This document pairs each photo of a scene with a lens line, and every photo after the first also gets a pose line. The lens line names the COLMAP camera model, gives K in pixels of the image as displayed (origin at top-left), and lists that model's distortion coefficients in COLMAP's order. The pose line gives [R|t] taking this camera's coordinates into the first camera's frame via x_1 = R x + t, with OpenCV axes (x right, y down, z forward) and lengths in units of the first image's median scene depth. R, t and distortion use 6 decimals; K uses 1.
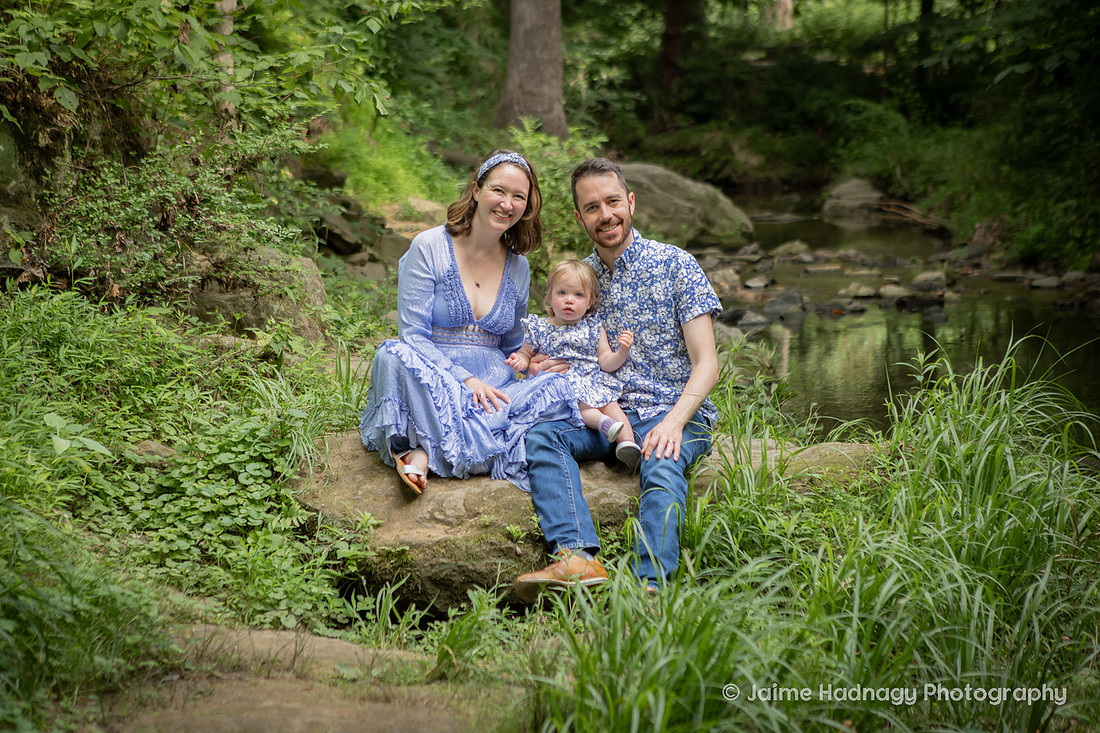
lens RADIAL K [[2178.8, 0, 519.4], [0, 2178.8, 326.0], [0, 0, 1]] dist [0.177921, 0.000000]
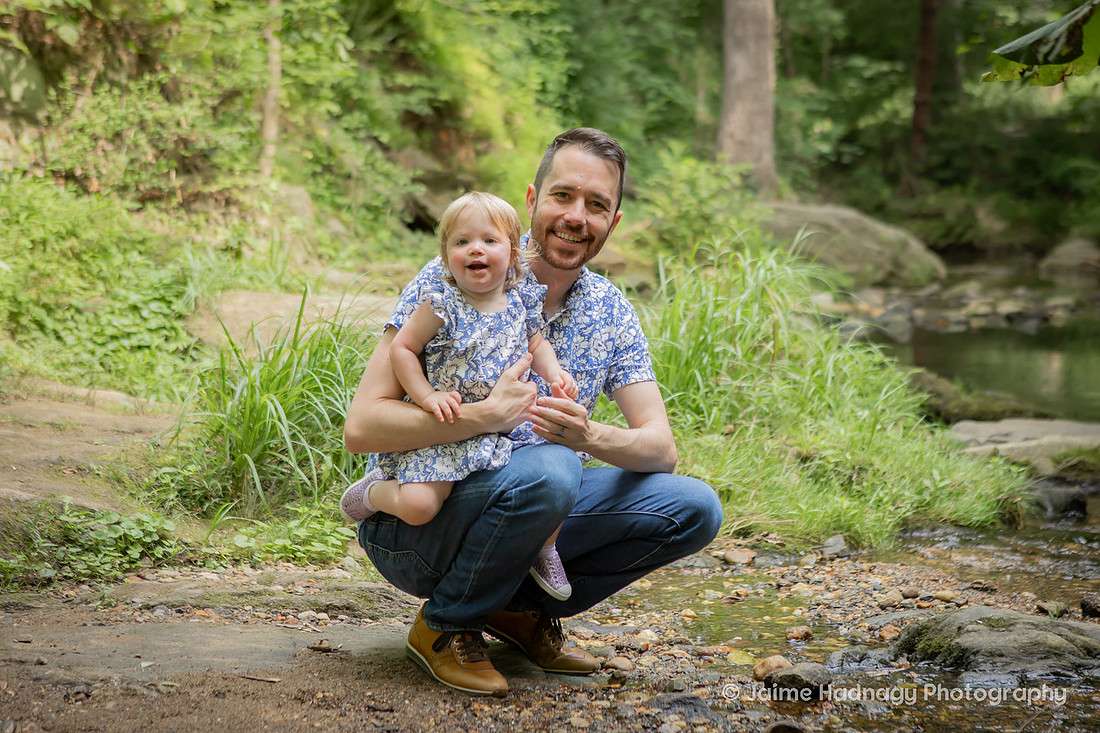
lens RADIAL K [[2261.3, 0, 640.2], [0, 2261.3, 301.3], [0, 0, 1]] dist [0.119962, 0.000000]
pose [[0.993770, 0.023149, -0.109024, 0.254371], [-0.029717, 0.997815, -0.059010, 0.111844], [0.107420, 0.061882, 0.992286, -0.230011]]
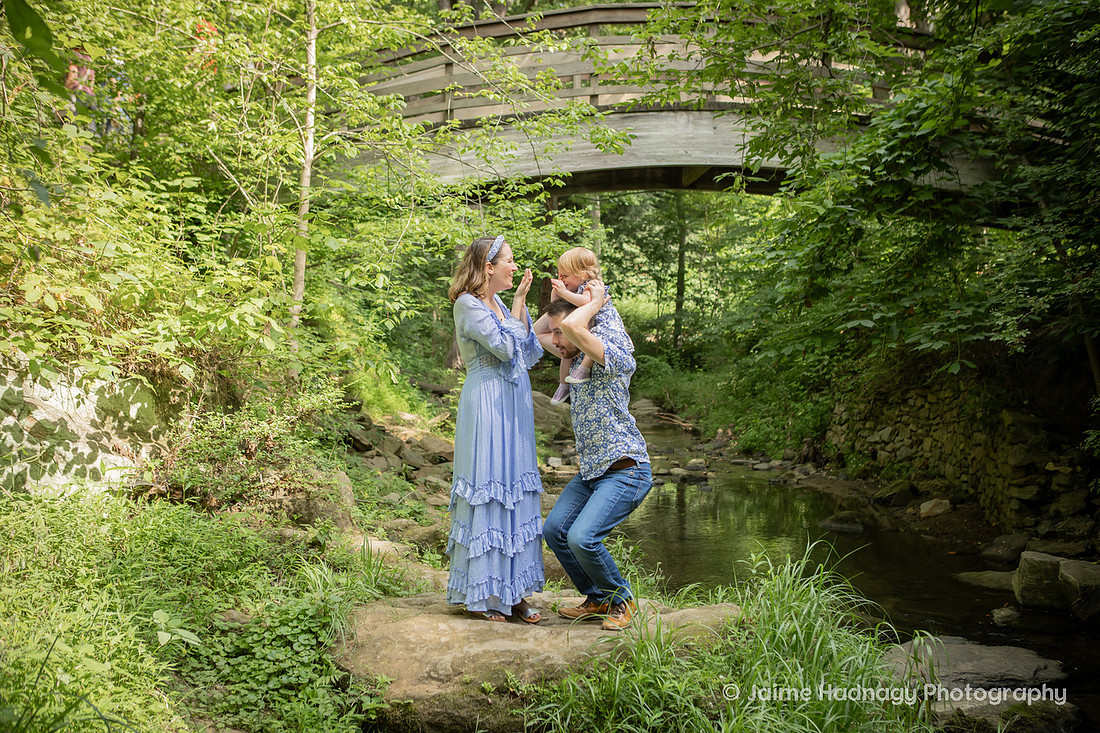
lens RADIAL K [[1166.4, 0, 548.3], [0, 1166.4, 356.3], [0, 0, 1]] dist [-0.031281, 0.000000]
pose [[0.996273, 0.020822, 0.083705, -0.025532], [-0.012933, 0.995515, -0.093717, -0.042098], [-0.085281, 0.092285, 0.992074, 0.184117]]
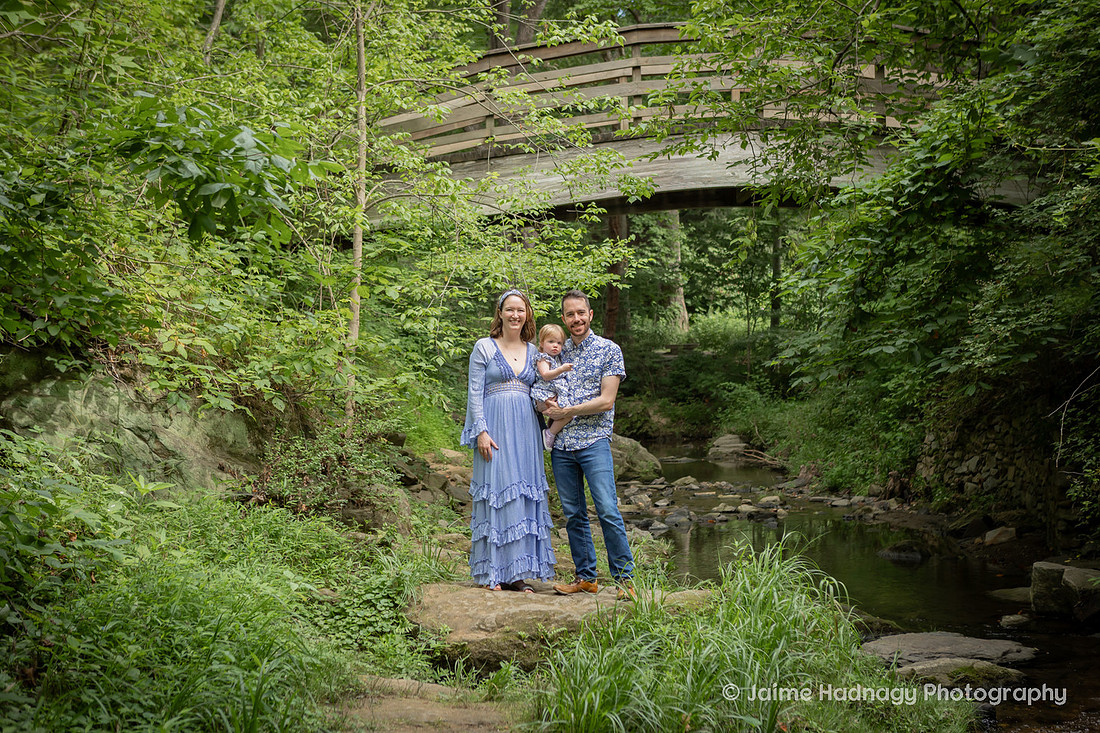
lens RADIAL K [[1573.3, 0, 560.9], [0, 1573.3, 344.6], [0, 0, 1]] dist [-0.003199, 0.000000]
pose [[0.999274, 0.004103, 0.037873, -0.018161], [0.000460, 0.992810, -0.119697, 0.005993], [-0.038092, 0.119627, 0.992088, -0.326676]]
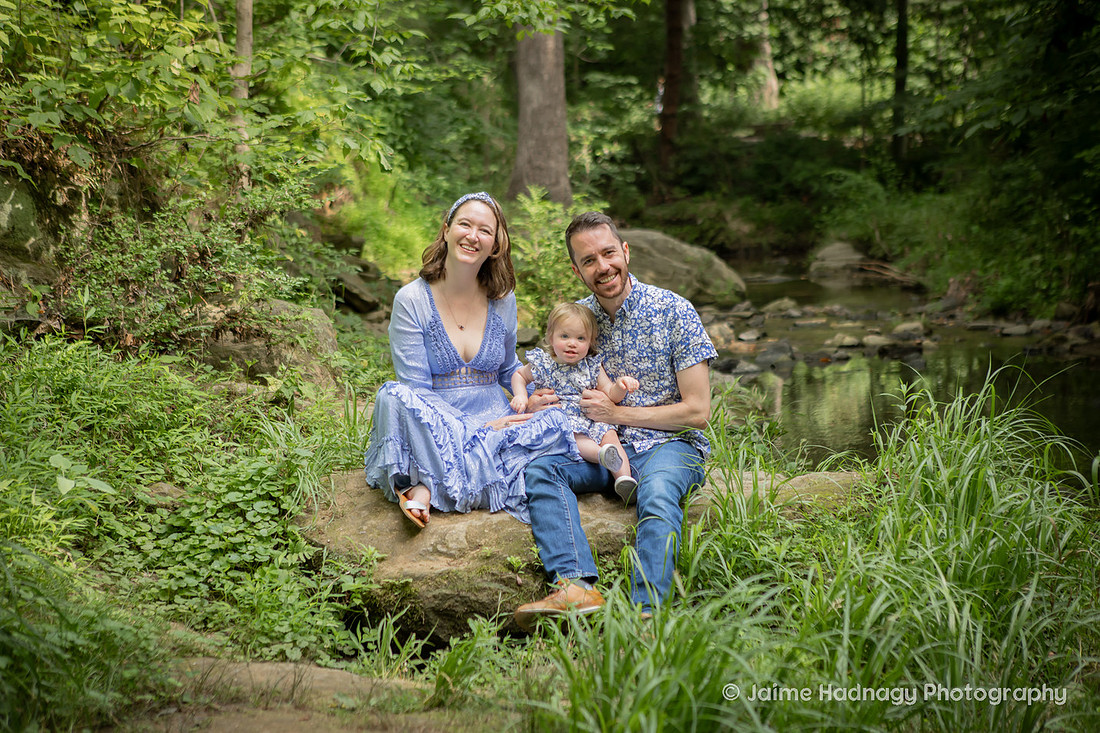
lens RADIAL K [[1977.2, 0, 562.7], [0, 1977.2, 359.5], [0, 0, 1]] dist [0.163145, 0.000000]
pose [[0.999743, -0.018642, 0.012918, 0.008273], [0.018826, 0.999721, -0.014257, 0.010198], [-0.012649, 0.014497, 0.999815, 0.052544]]
